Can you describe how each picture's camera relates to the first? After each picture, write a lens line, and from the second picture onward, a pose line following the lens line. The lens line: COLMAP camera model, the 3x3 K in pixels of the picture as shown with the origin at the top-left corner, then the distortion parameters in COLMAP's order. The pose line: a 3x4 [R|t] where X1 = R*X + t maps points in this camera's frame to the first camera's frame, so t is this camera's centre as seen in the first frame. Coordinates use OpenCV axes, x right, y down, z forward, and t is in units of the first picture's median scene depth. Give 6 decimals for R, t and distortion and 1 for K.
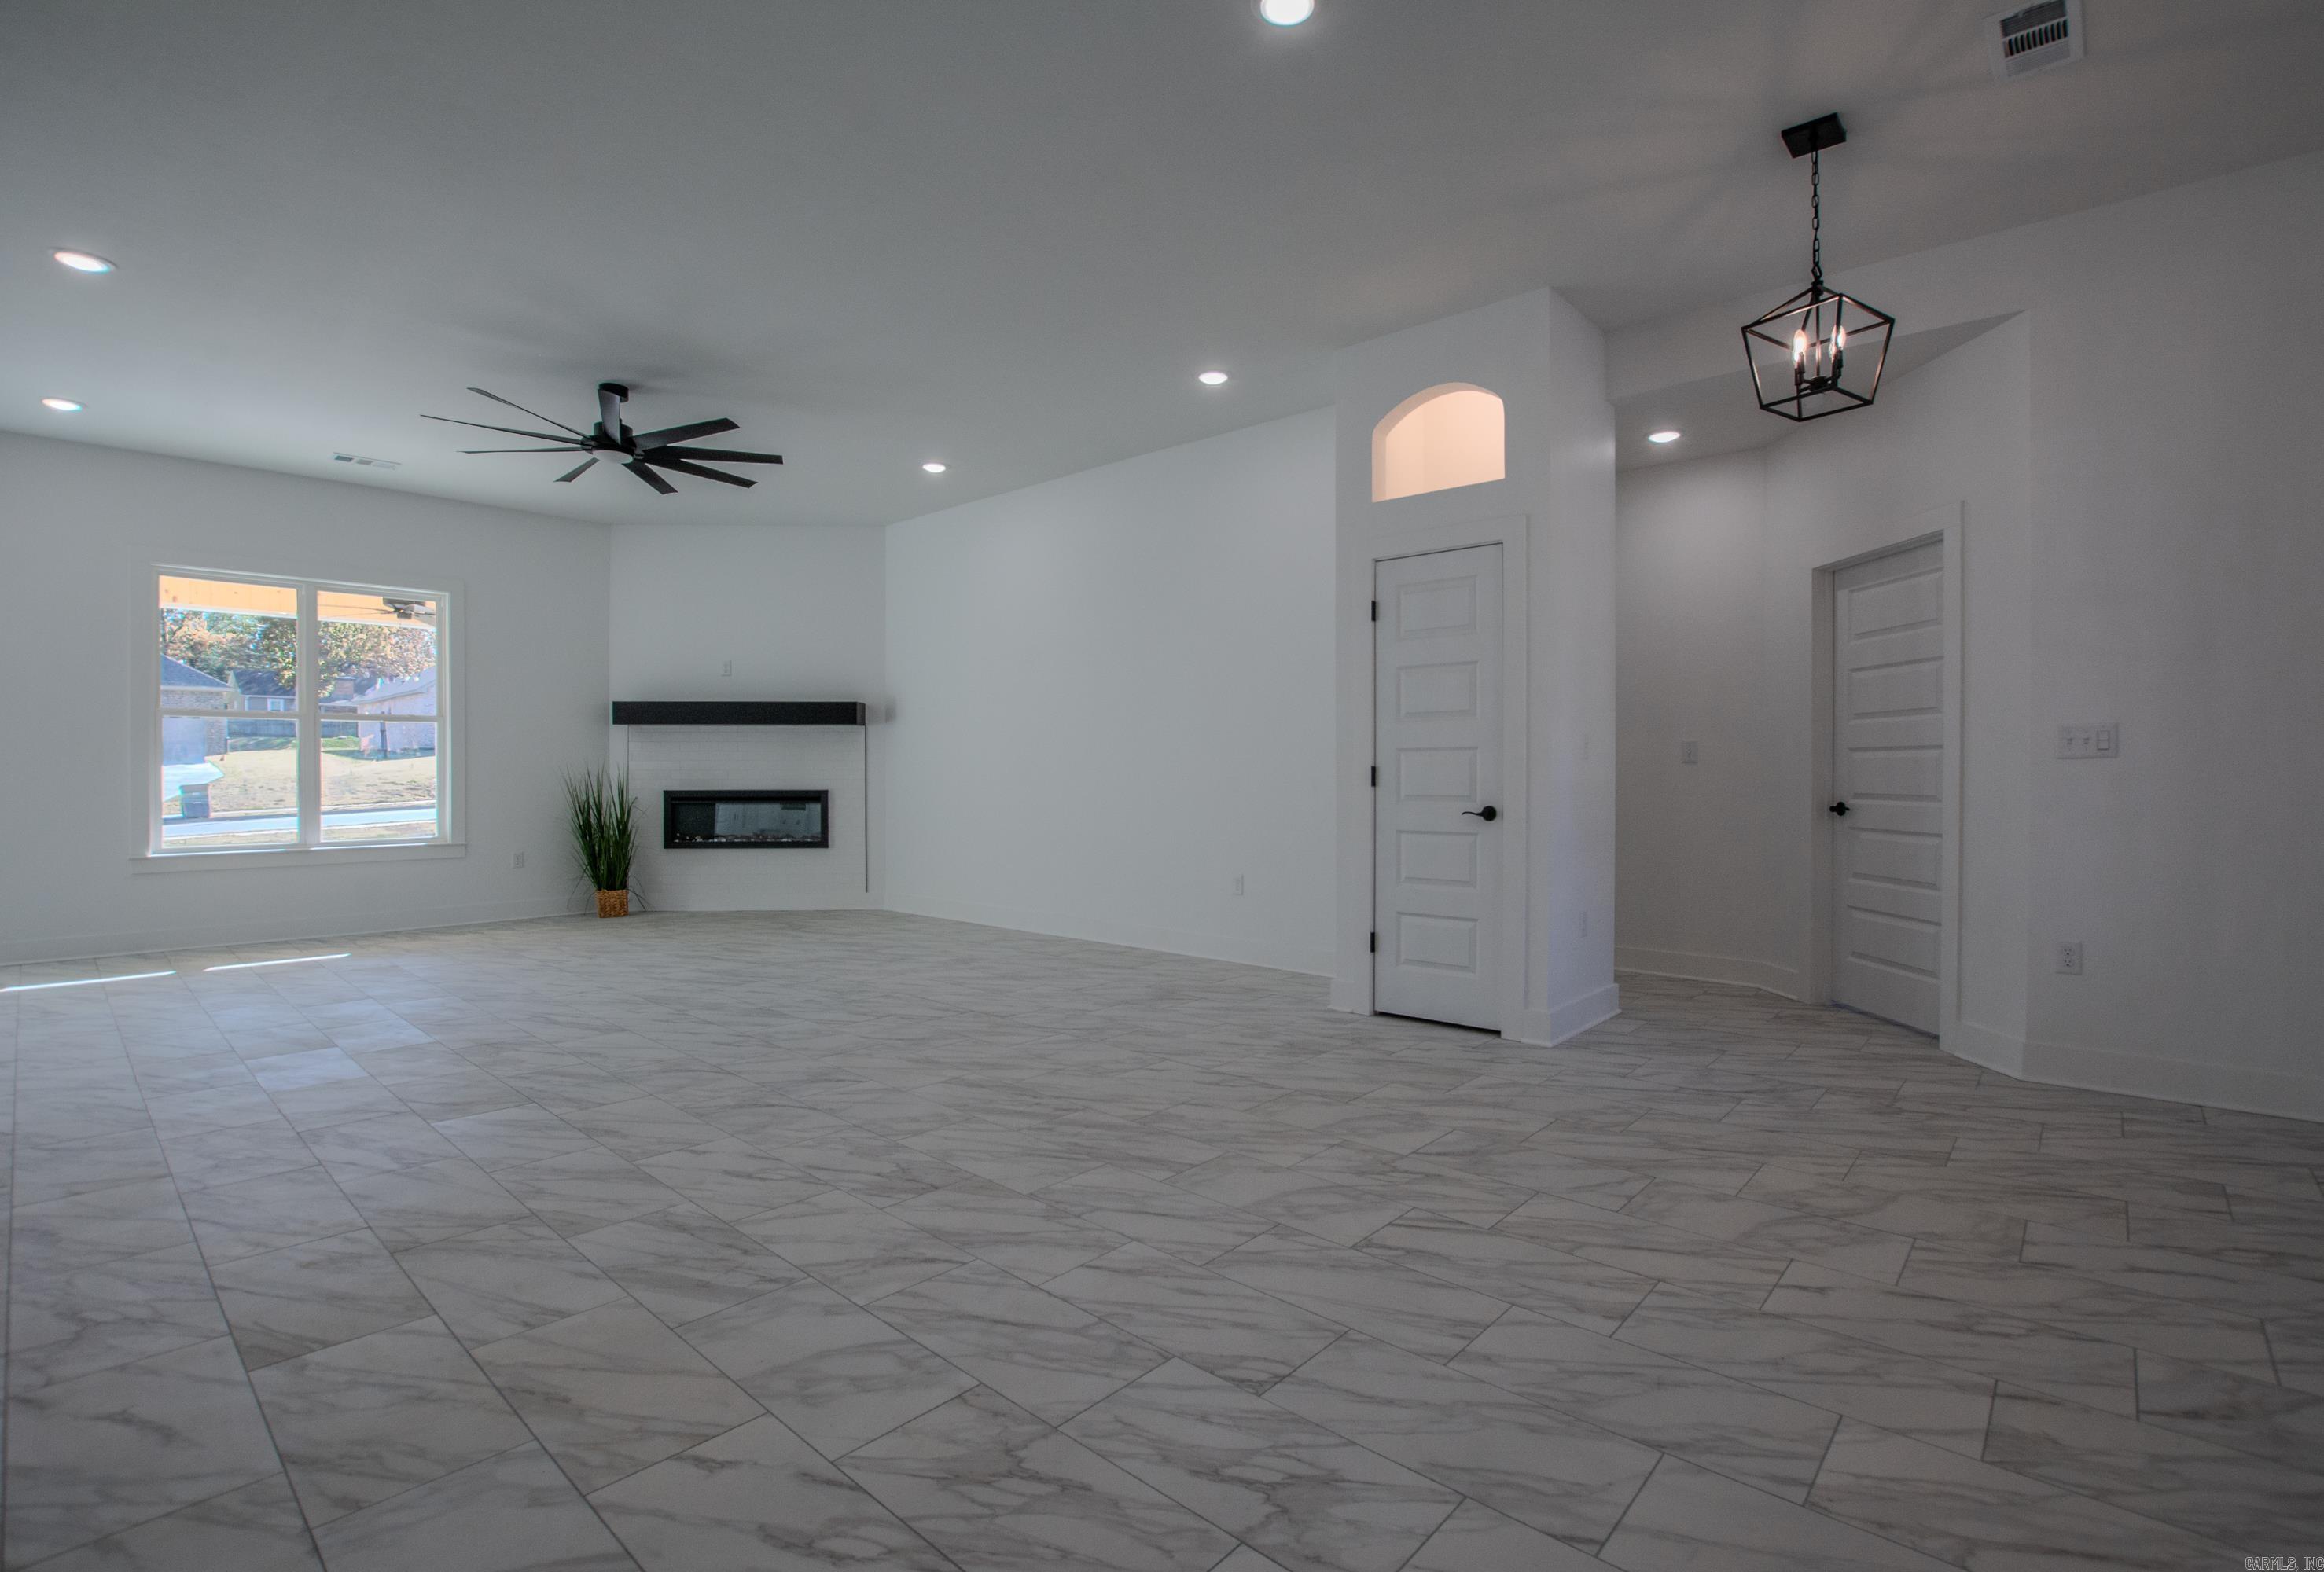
lens RADIAL K [[1061.1, 0, 1193.6], [0, 1061.1, 781.0], [0, 0, 1]] dist [-0.035978, 0.005999]
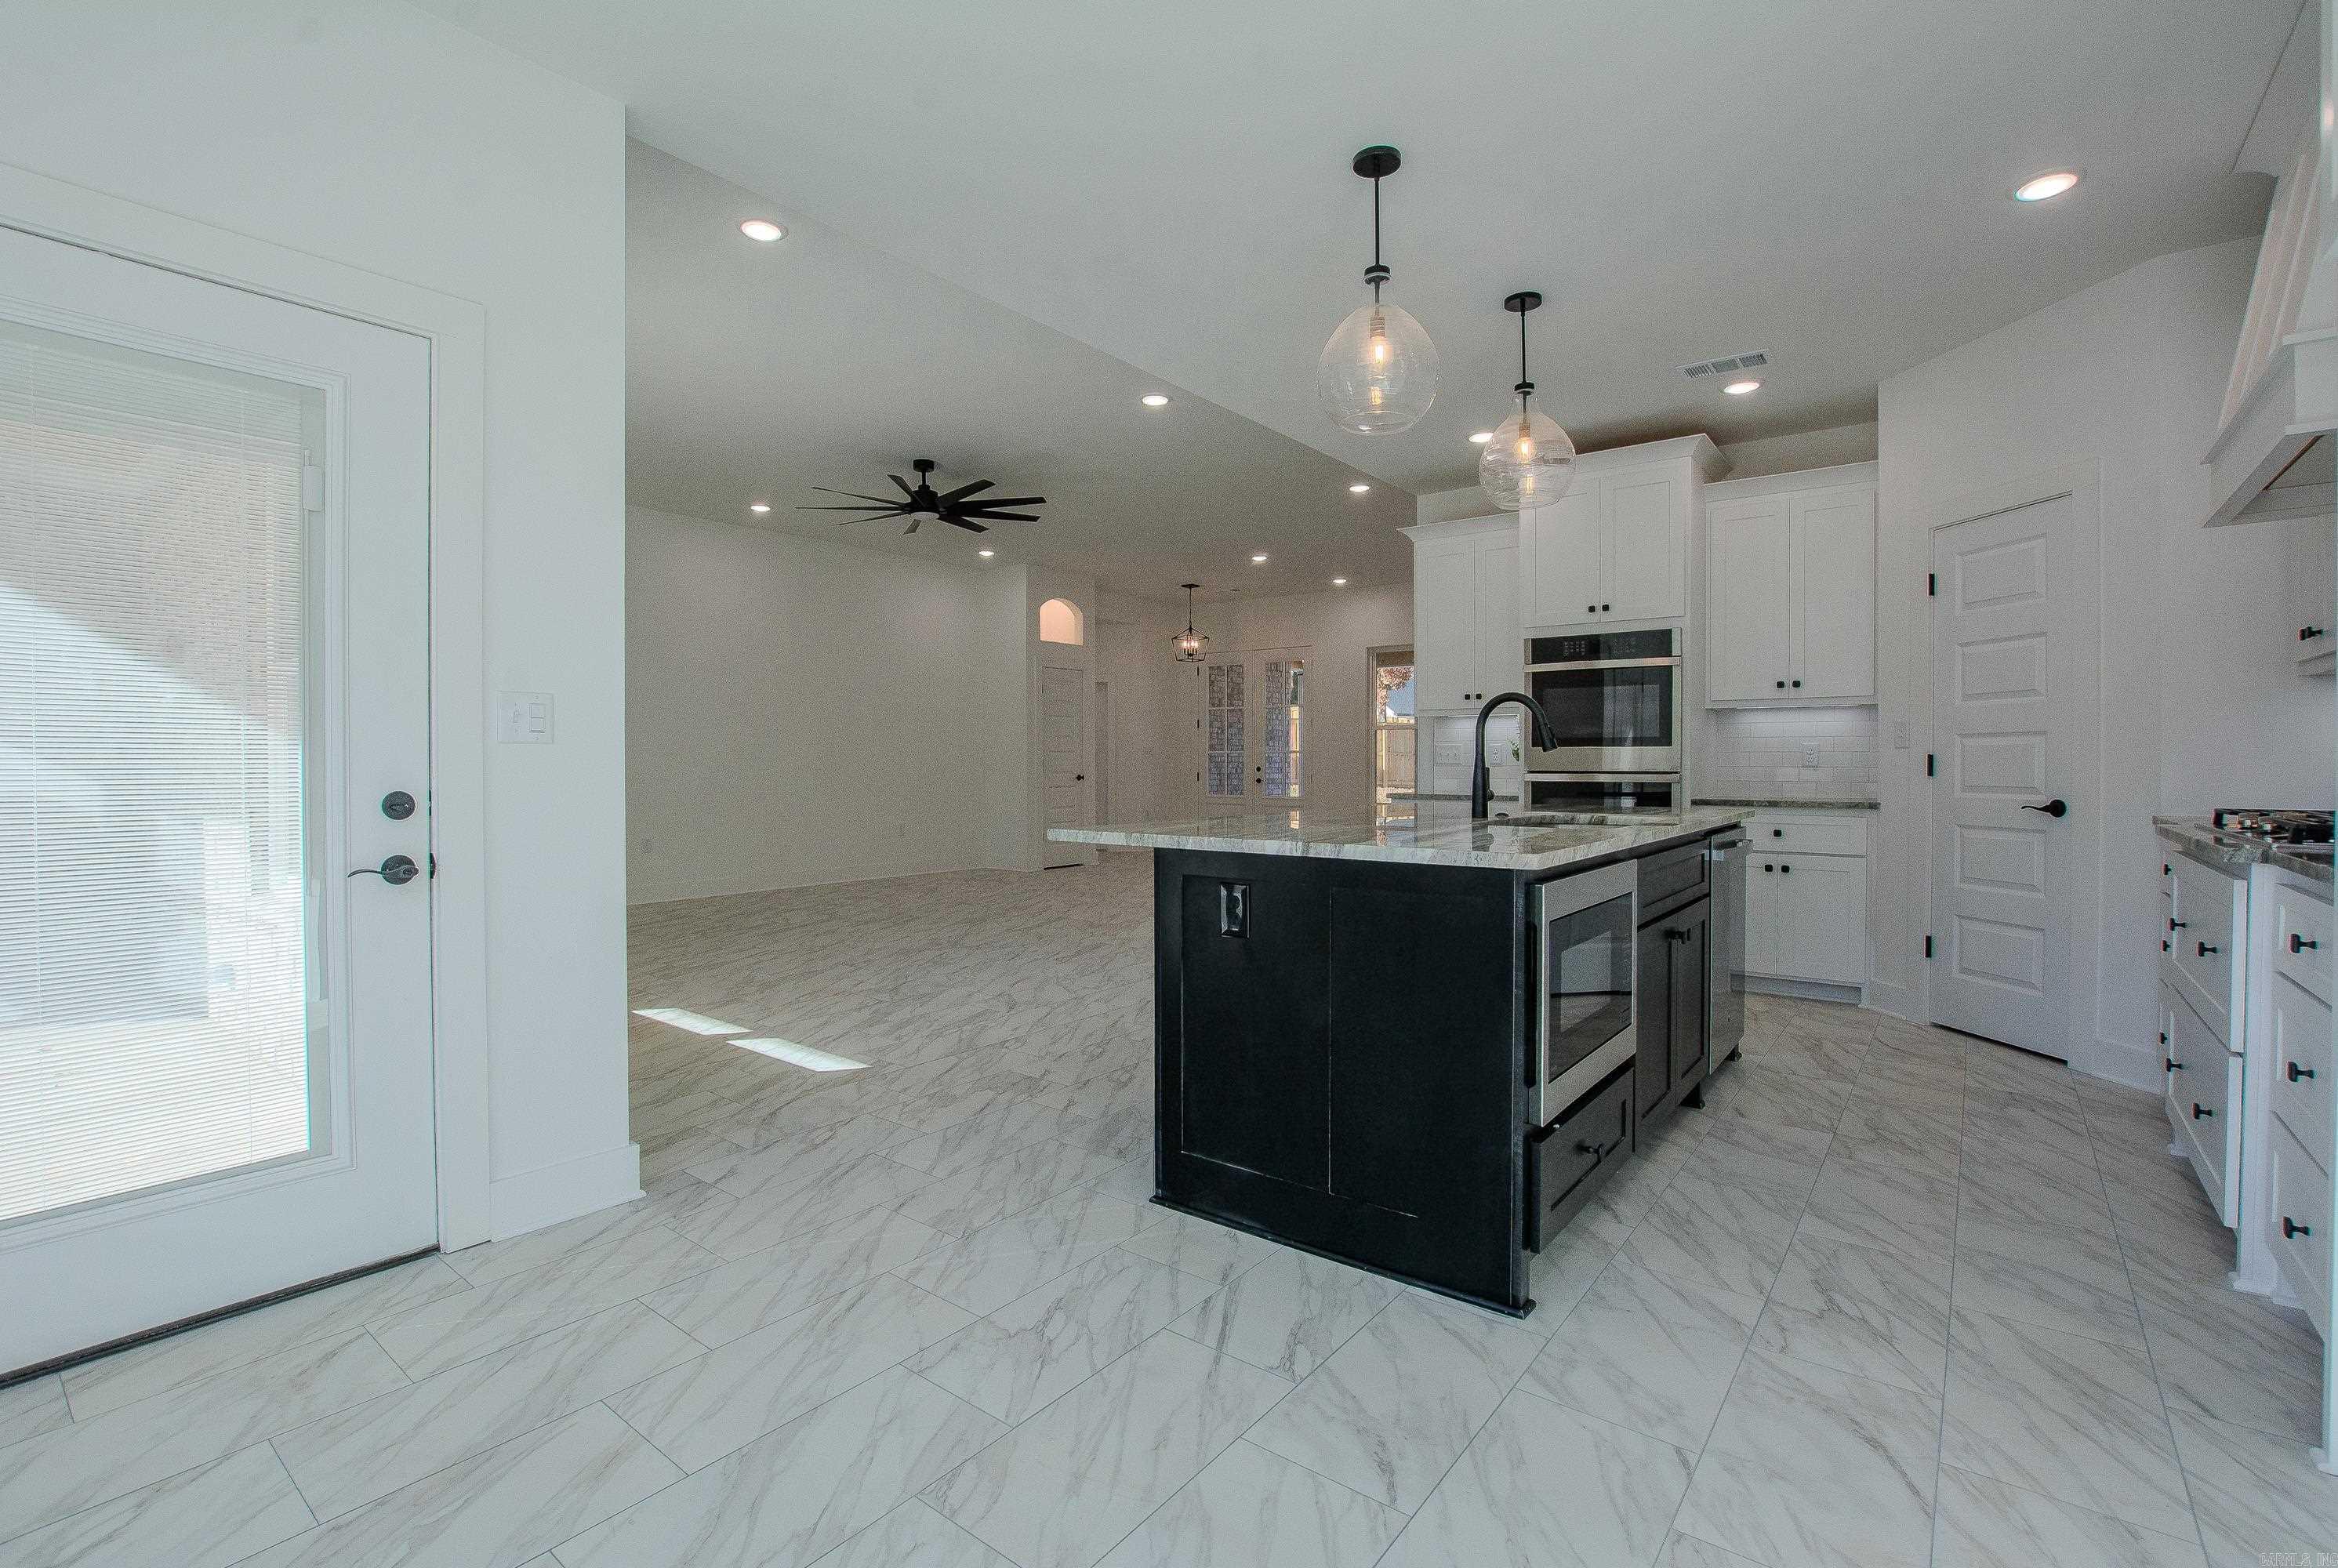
lens RADIAL K [[1067.6, 0, 1167.4], [0, 1067.6, 775.1], [0, 0, 1]] dist [-0.035978, 0.005999]
pose [[-0.059979, -0.013566, 0.998107, -2.945411], [0.009867, 0.999851, 0.014183, -0.011867], [-0.998151, 0.010699, -0.059836, 1.230079]]
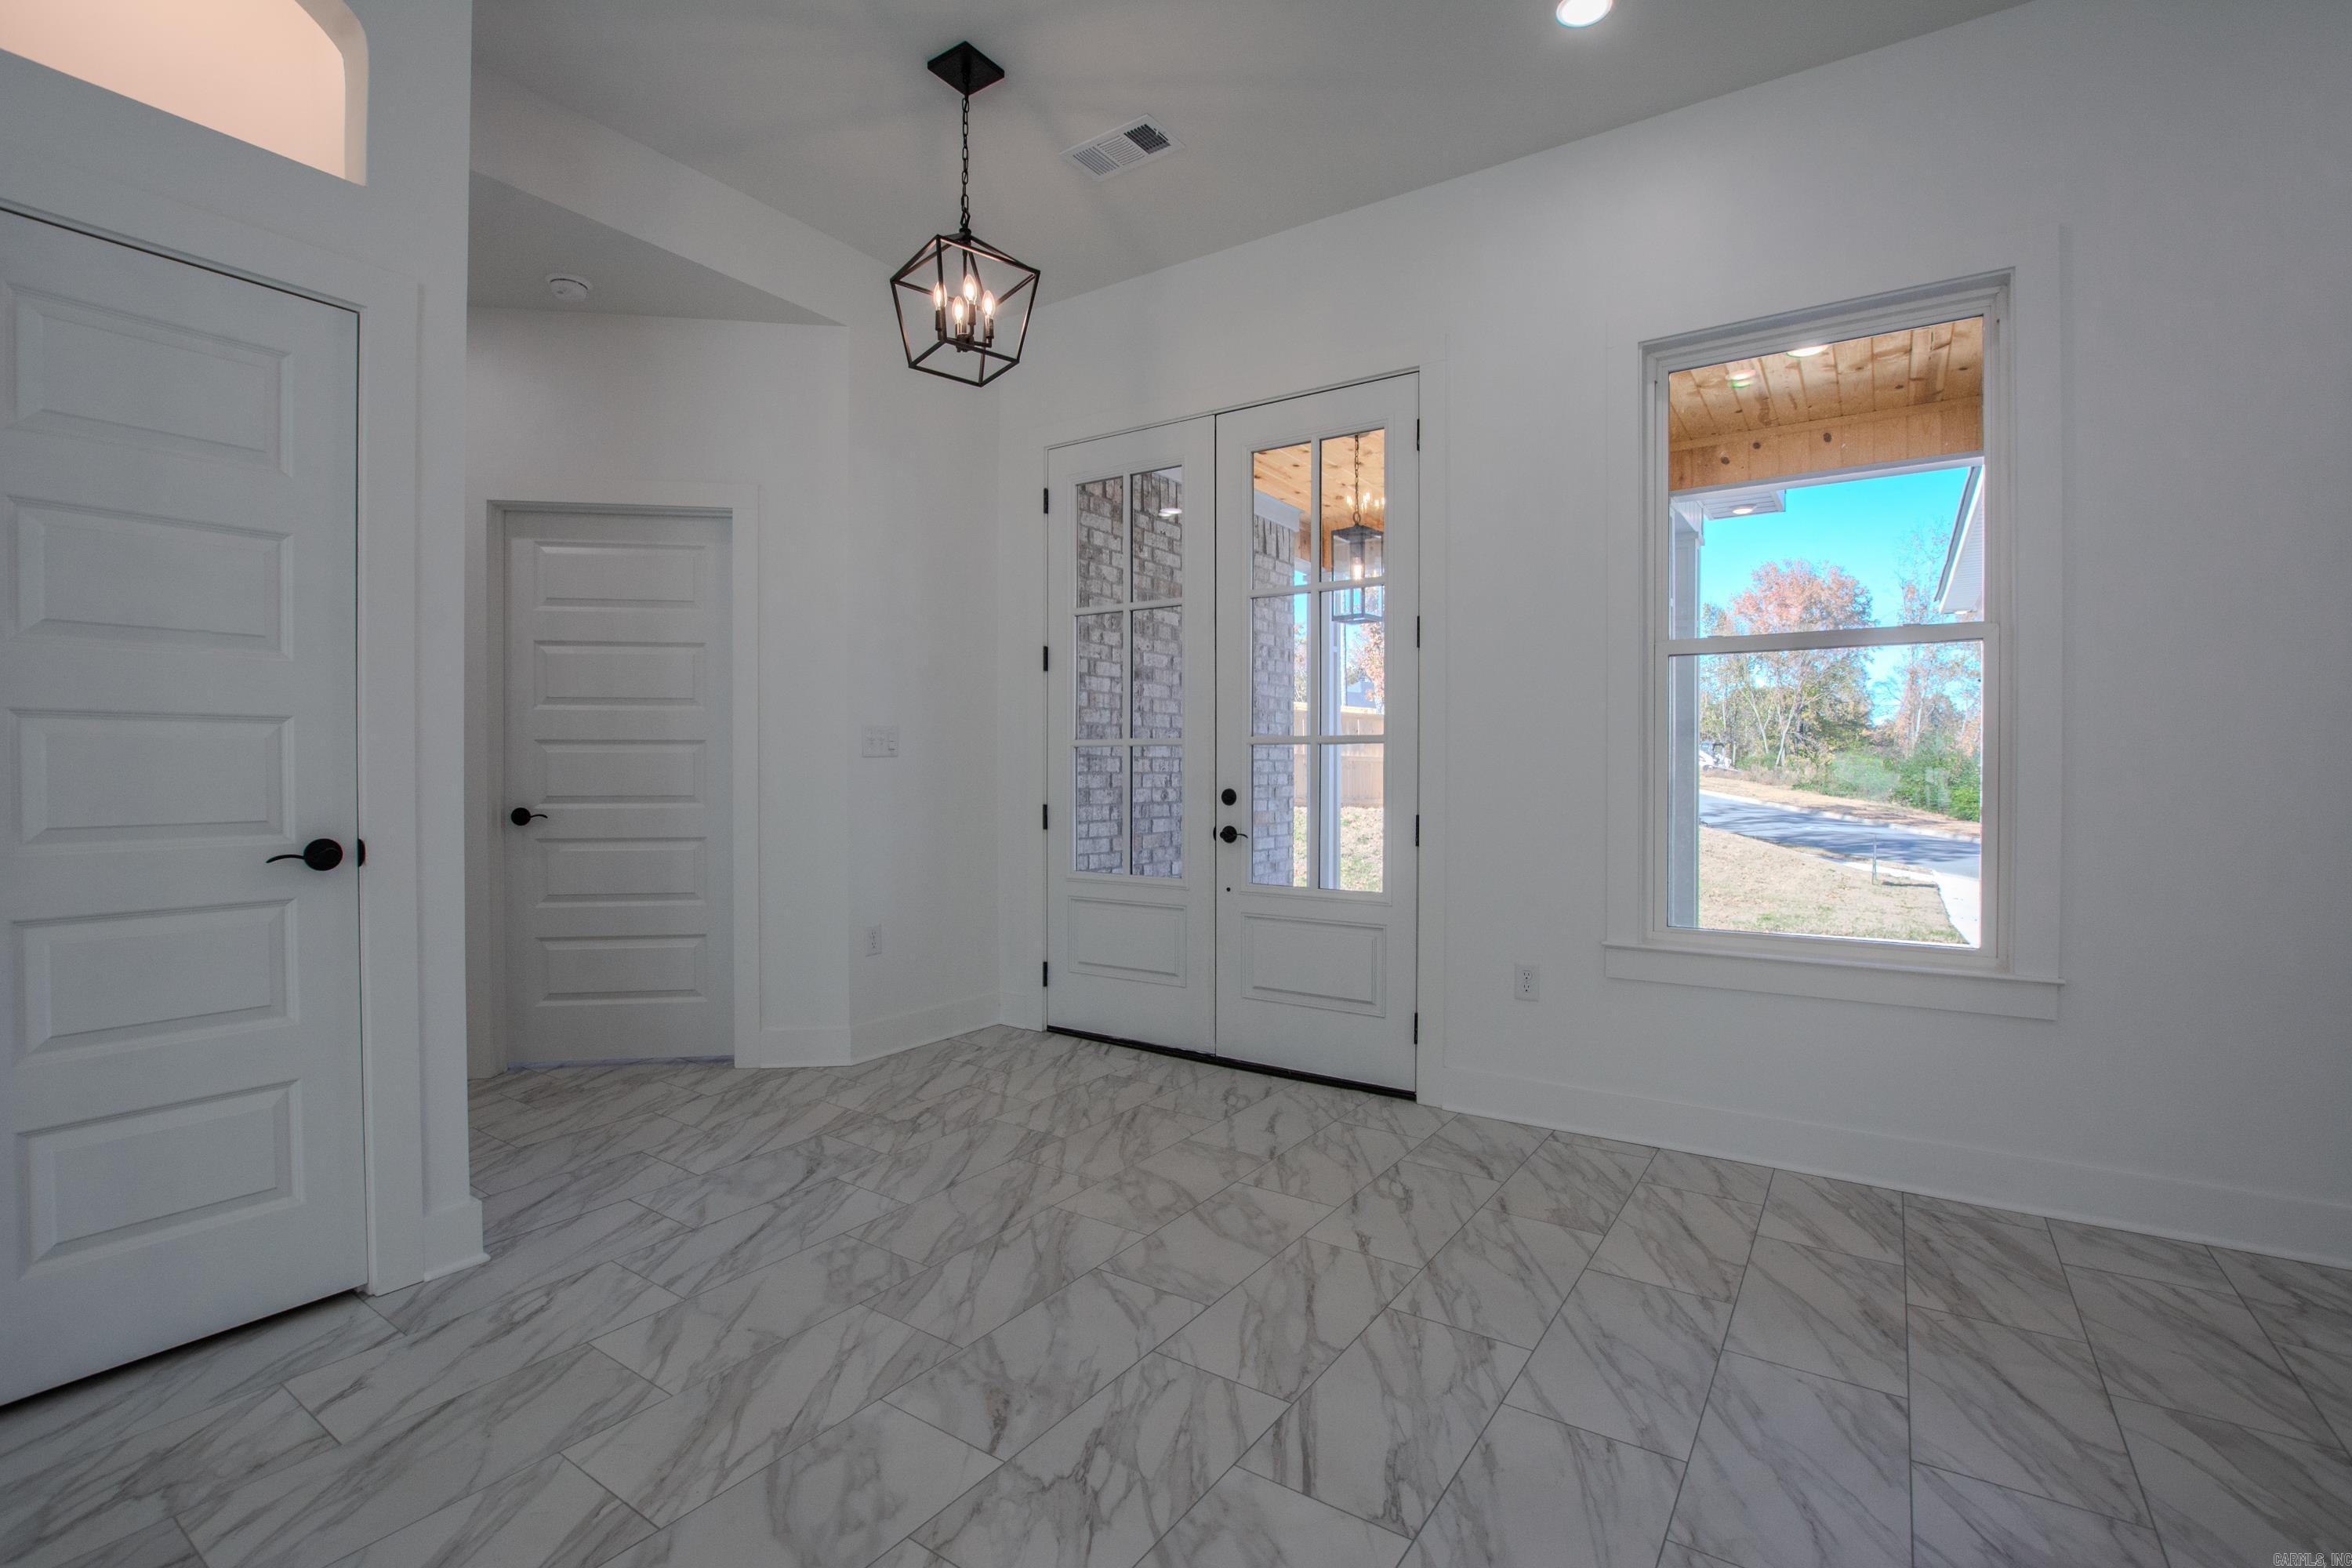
lens RADIAL K [[1056.9, 0, 1186.7], [0, 1056.9, 778.8], [0, 0, 1]] dist [-0.032608, 0.004148]
pose [[-0.125446, -0.007911, 0.992069, -0.313813], [0.008088, 0.999927, 0.008996, -0.006508], [-0.992068, 0.009152, -0.125372, 0.869297]]
